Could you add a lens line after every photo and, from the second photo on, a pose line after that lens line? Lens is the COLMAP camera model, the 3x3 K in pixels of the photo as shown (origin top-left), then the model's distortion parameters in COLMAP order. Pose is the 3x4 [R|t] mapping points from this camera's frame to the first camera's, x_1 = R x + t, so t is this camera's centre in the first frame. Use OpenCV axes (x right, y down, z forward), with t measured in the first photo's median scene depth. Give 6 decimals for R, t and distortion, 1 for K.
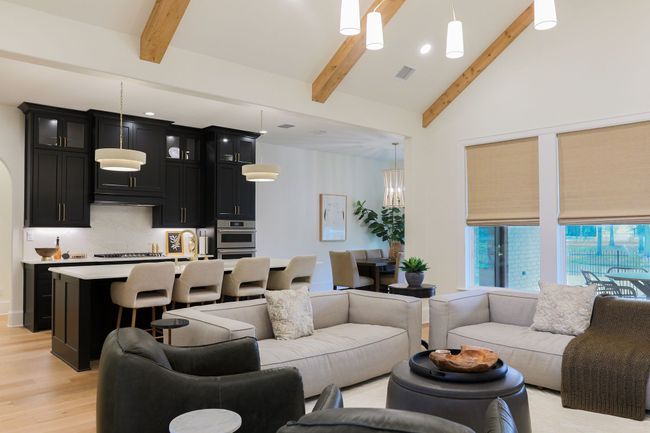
lens RADIAL K [[483.4, 0, 325.0], [0, 483.4, 216.5], [0, 0, 1]] dist [-0.039257, 0.002411]
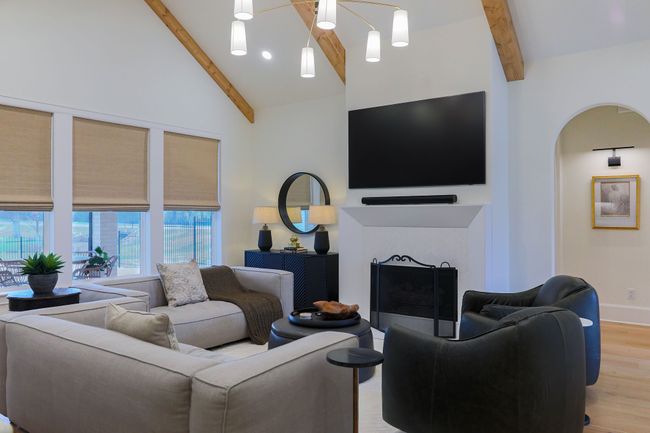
lens RADIAL K [[483.4, 0, 325.0], [0, 483.4, 216.5], [0, 0, 1]] dist [-0.039257, 0.002411]
pose [[-0.184233, -0.001818, 0.982881, -0.400013], [-0.032437, 0.999465, -0.004231, 0.011907], [-0.982347, -0.032661, -0.184193, 0.475746]]
